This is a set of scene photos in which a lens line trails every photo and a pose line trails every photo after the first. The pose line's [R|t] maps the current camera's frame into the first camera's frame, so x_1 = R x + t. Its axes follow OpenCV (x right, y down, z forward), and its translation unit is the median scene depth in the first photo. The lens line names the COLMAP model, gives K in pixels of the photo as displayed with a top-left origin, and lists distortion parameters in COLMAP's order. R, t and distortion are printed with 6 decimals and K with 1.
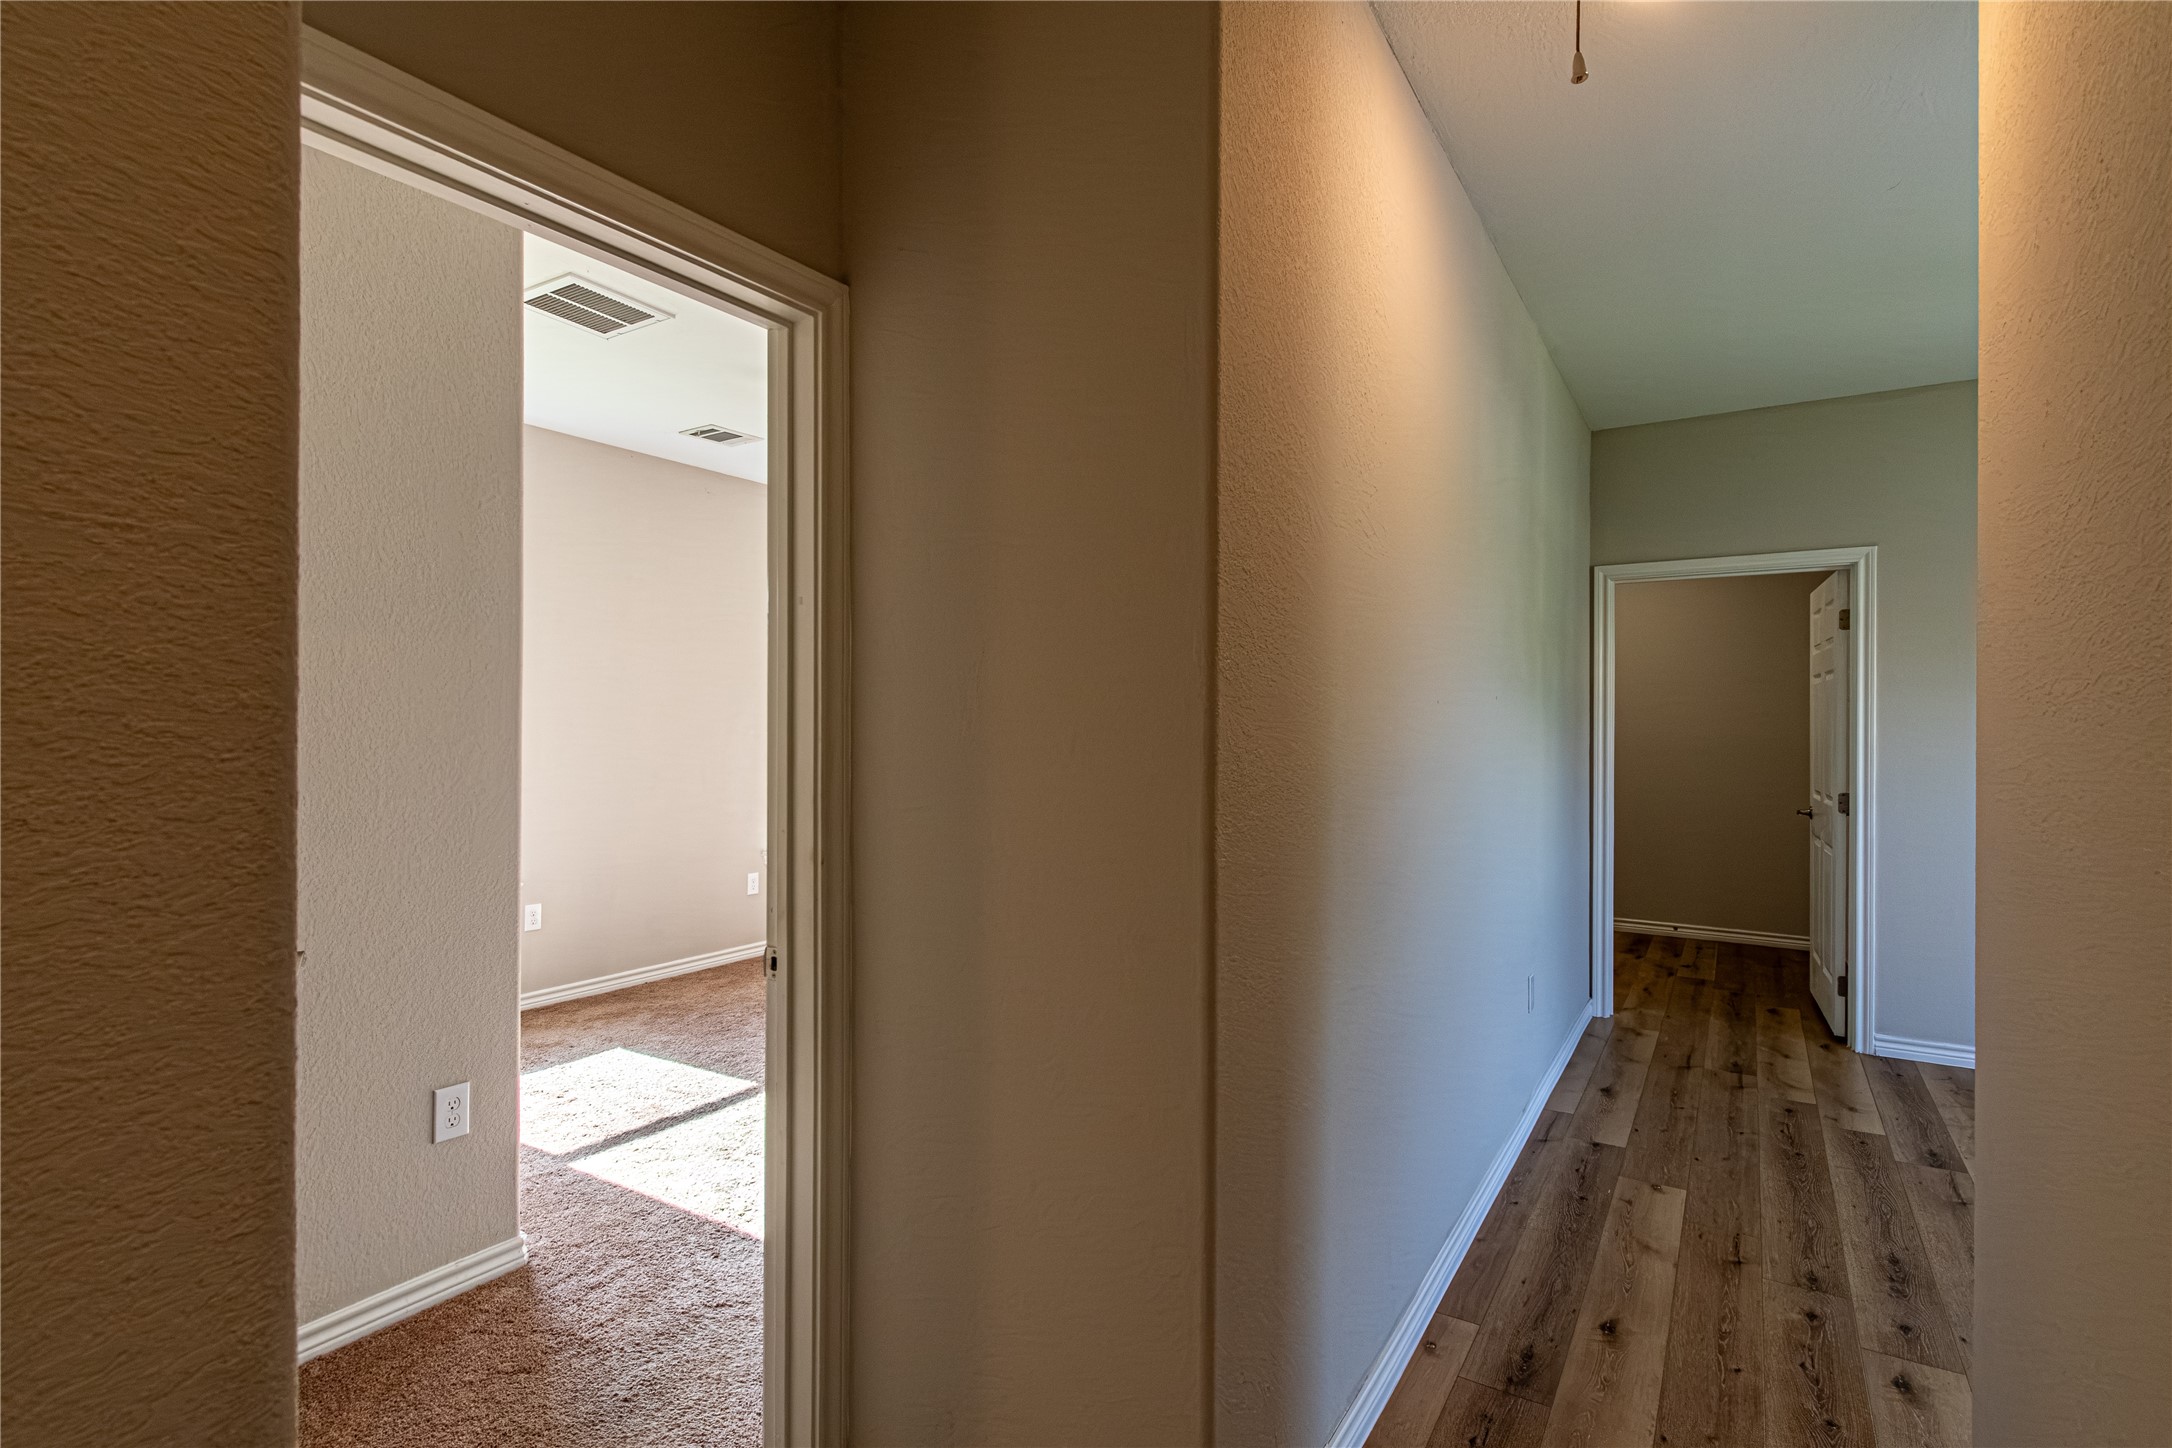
lens RADIAL K [[1046.4, 0, 1086.0], [0, 1046.4, 724.0], [0, 0, 1]] dist [0.001413, -0.000197]
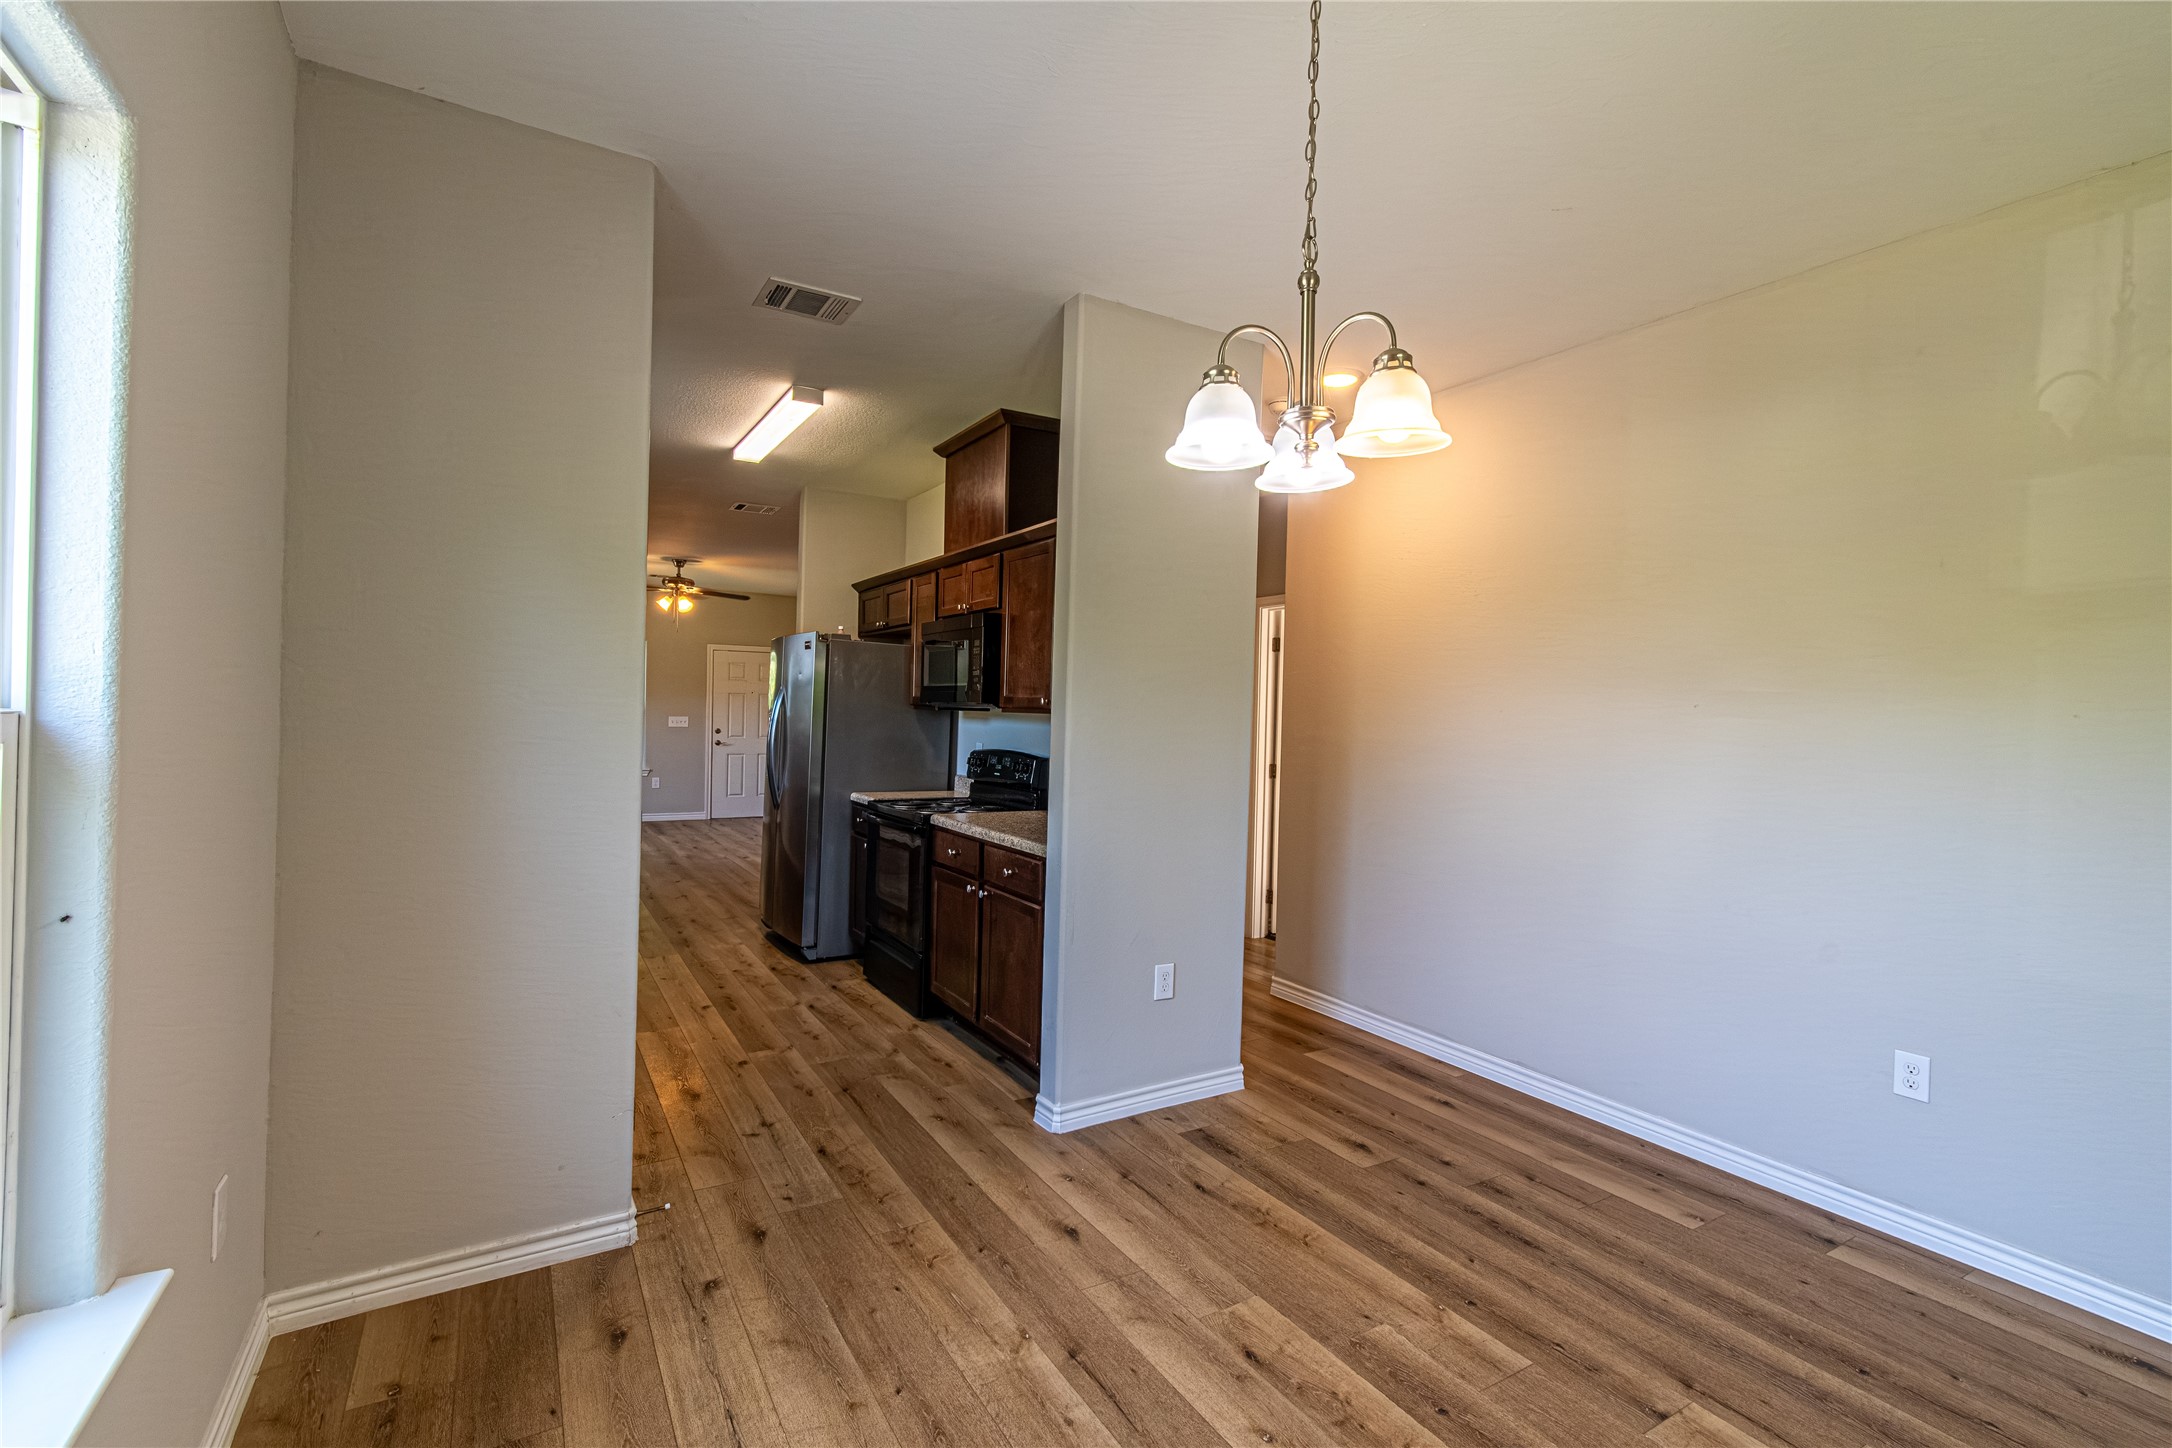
lens RADIAL K [[973.0, 0, 1077.9], [0, 973.0, 718.8], [0, 0, 1]] dist [0.001064, -0.000327]
pose [[-0.455219, -0.012685, -0.890289, 1.215770], [-0.032421, 0.999472, 0.002336, 0.004877], [0.889789, 0.029928, -0.455390, 0.678967]]
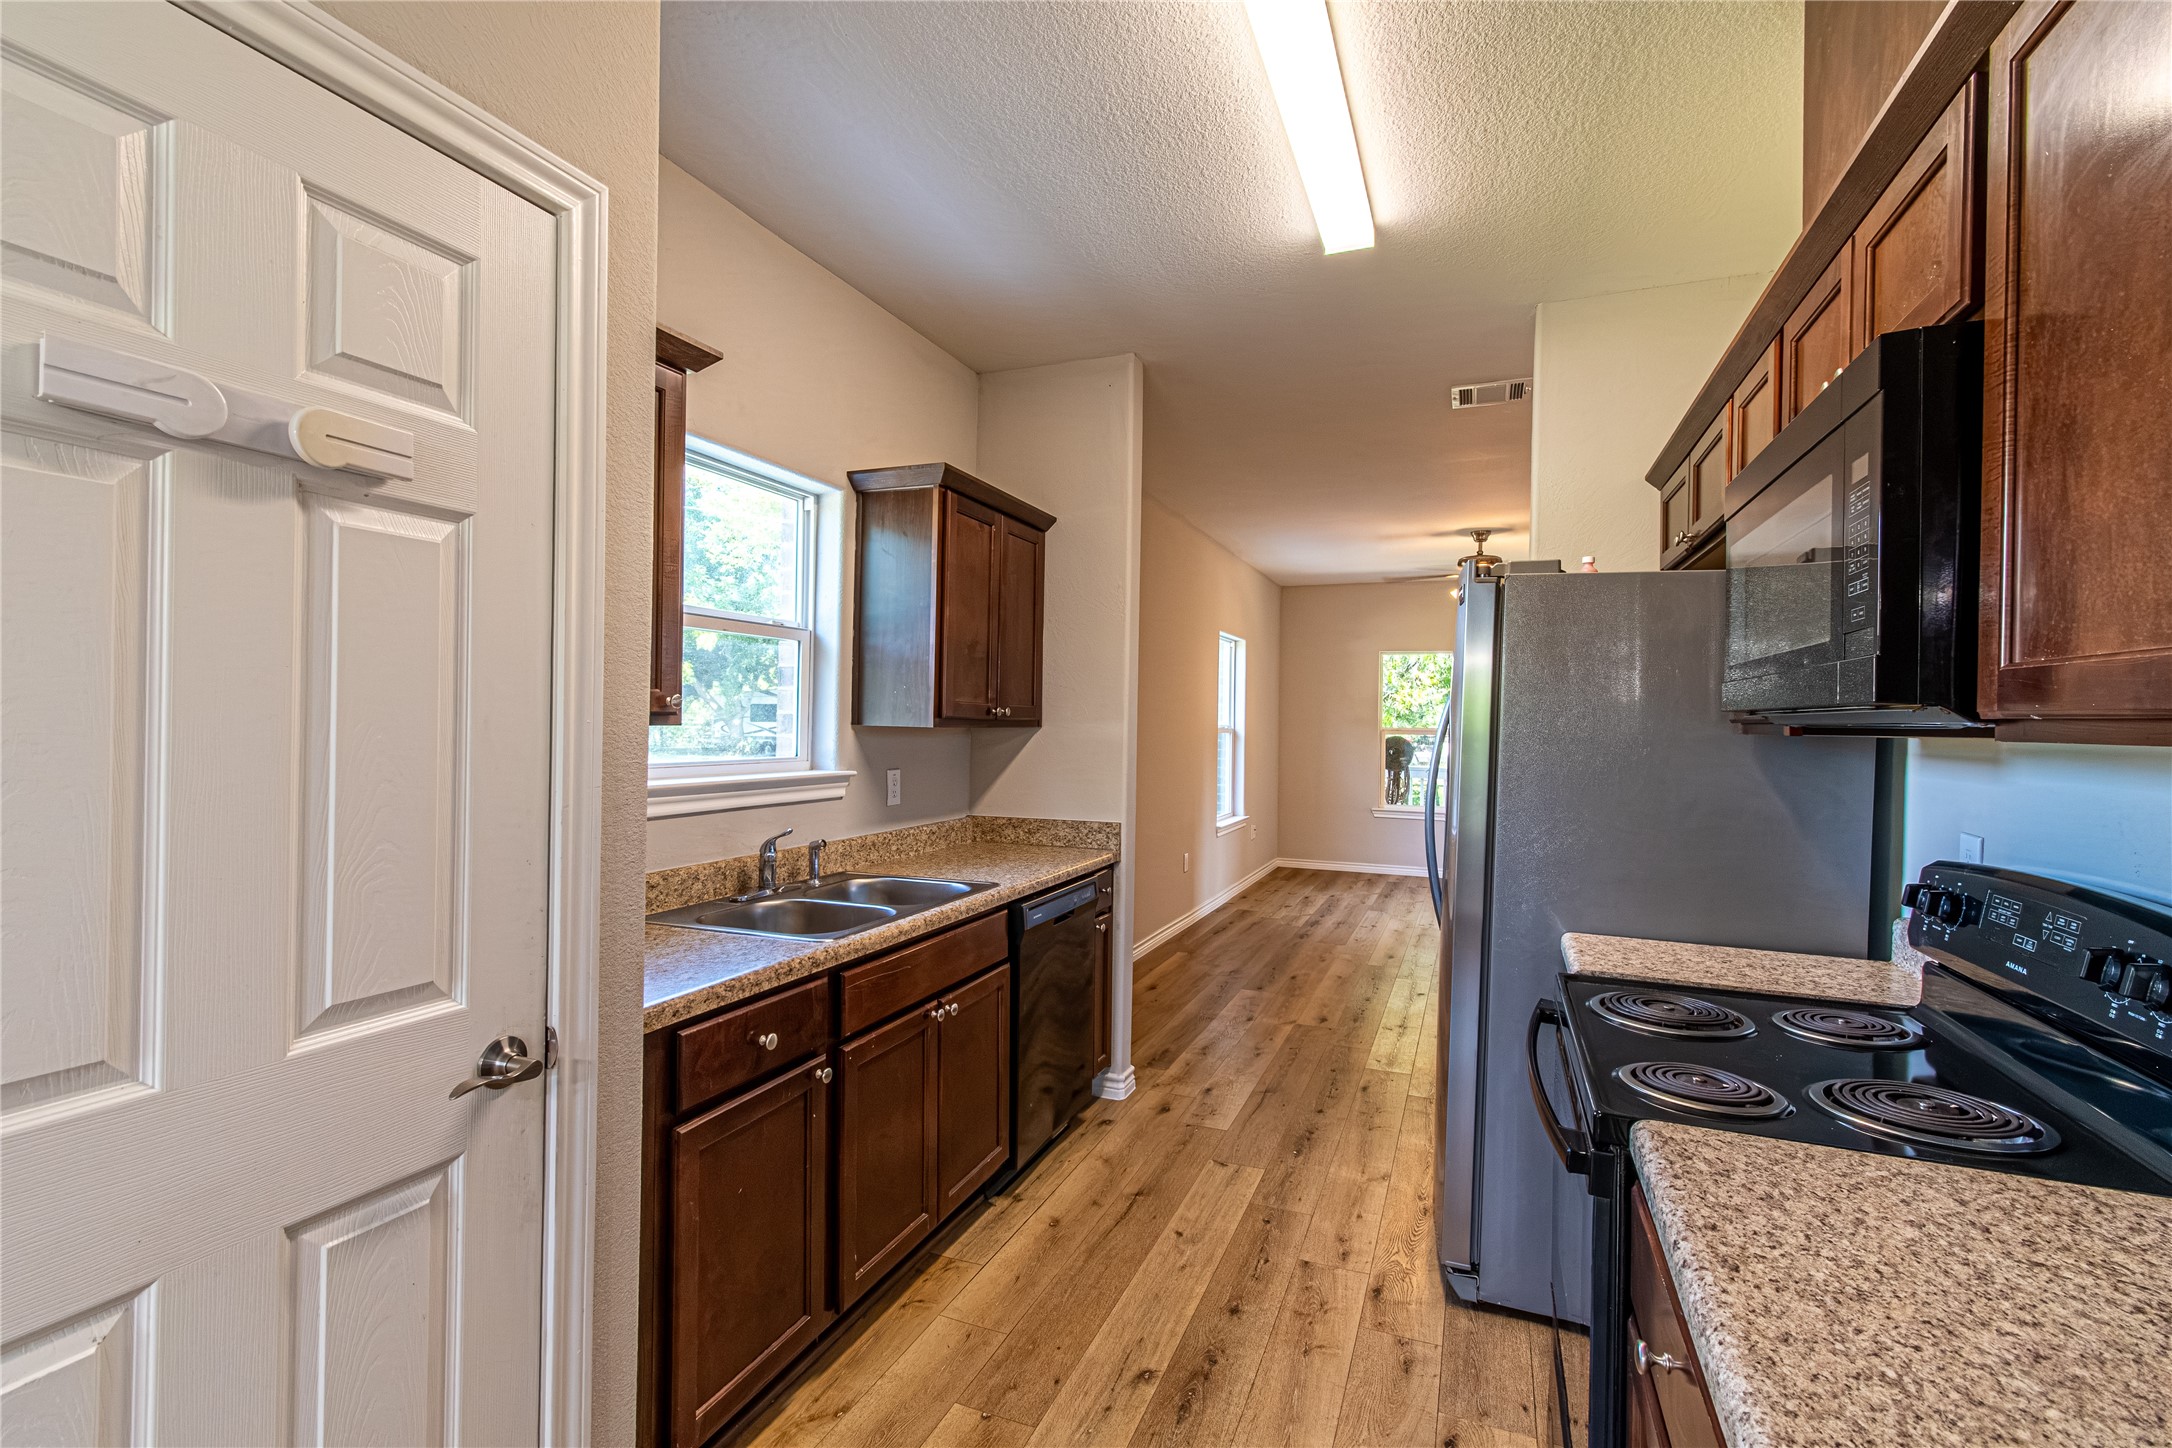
lens RADIAL K [[970.1, 0, 1086.0], [0, 970.1, 724.0], [0, 0, 1]] dist [0.001593, -0.000159]
pose [[-0.985007, -0.021403, -0.171184, 0.556588], [-0.022564, 0.999734, 0.004840, 0.002408], [0.171035, 0.008630, -0.985227, 0.312646]]
